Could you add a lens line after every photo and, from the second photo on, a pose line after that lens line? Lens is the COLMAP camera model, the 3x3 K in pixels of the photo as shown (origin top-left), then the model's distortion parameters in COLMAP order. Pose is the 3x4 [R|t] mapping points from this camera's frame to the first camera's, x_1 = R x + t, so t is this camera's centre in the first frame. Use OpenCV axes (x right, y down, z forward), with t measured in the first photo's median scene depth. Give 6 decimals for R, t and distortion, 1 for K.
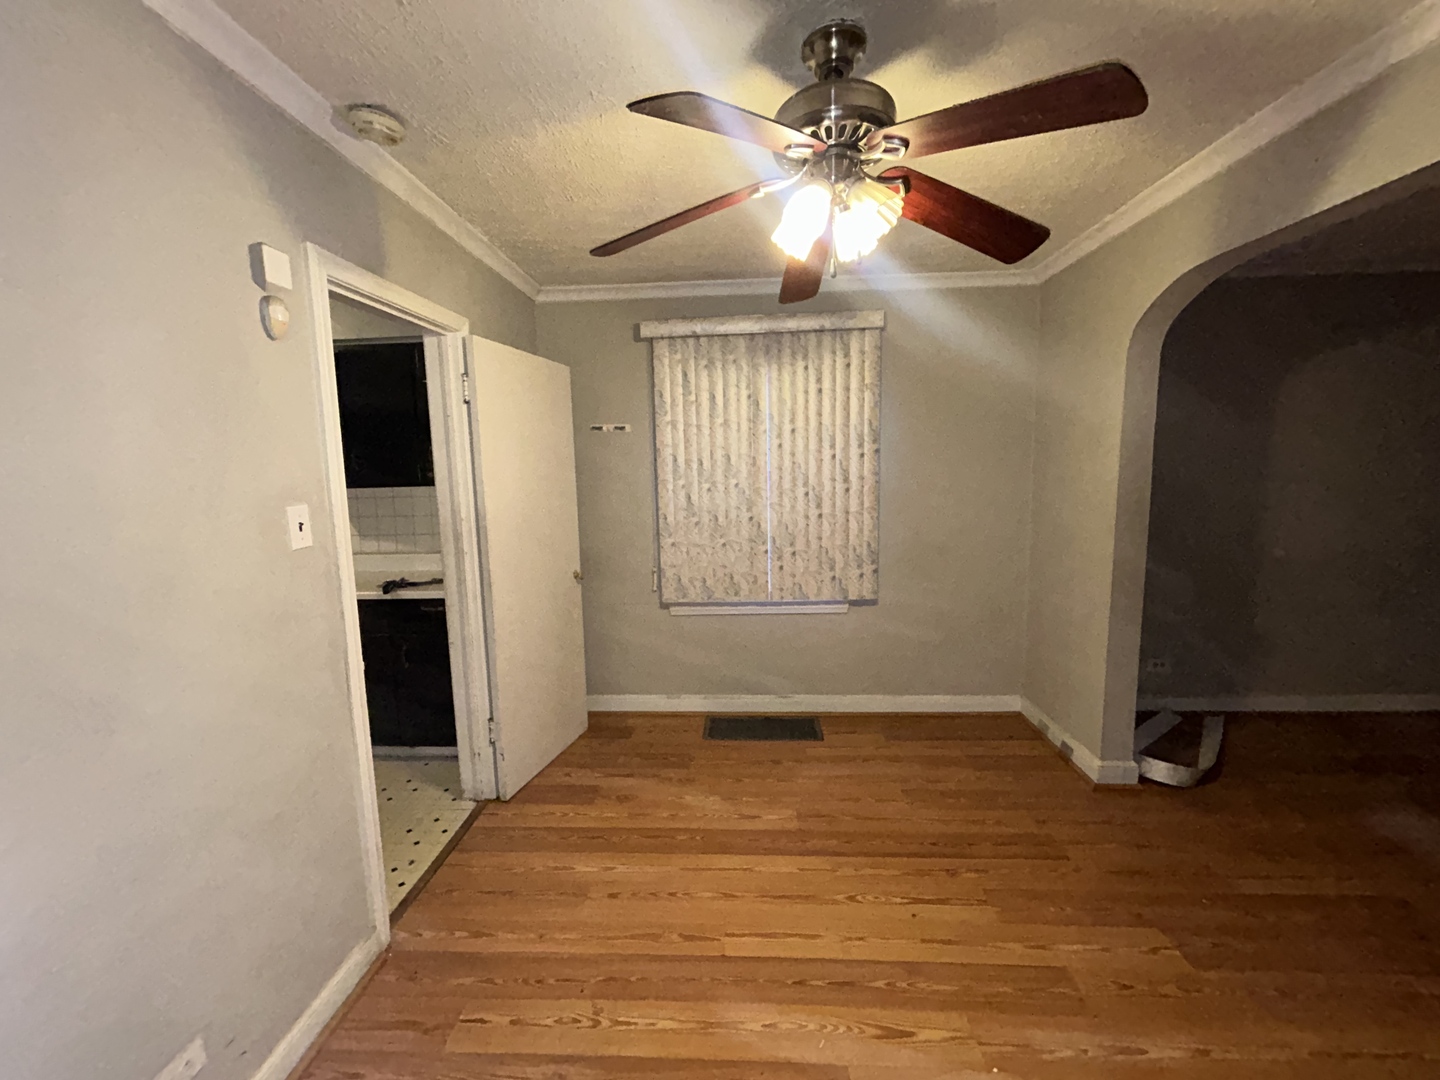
lens RADIAL K [[583.7, 0, 713.0], [0, 583.7, 540.7], [0, 0, 1]] dist [-0.003588, -0.000328]
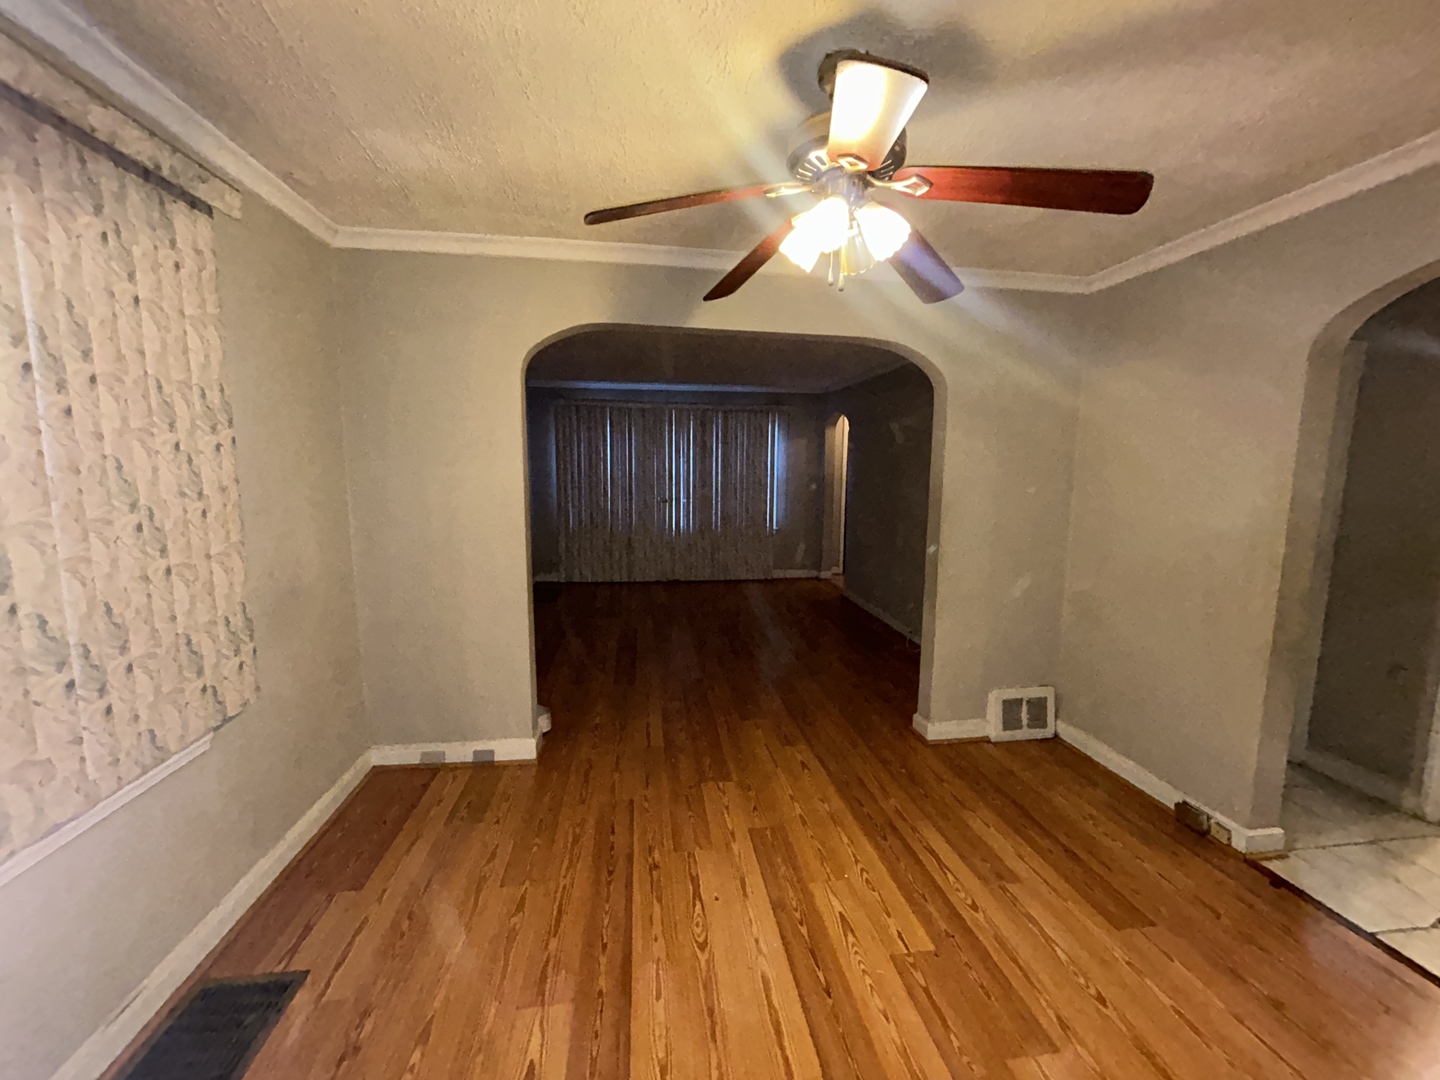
lens RADIAL K [[583.7, 0, 722.2], [0, 583.7, 543.8], [0, 0, 1]] dist [-0.003588, -0.000328]
pose [[-0.196986, -0.107273, 0.974520, -0.387925], [0.123682, 0.983336, 0.133244, -0.077212], [-0.972574, 0.146777, -0.180436, 0.694121]]
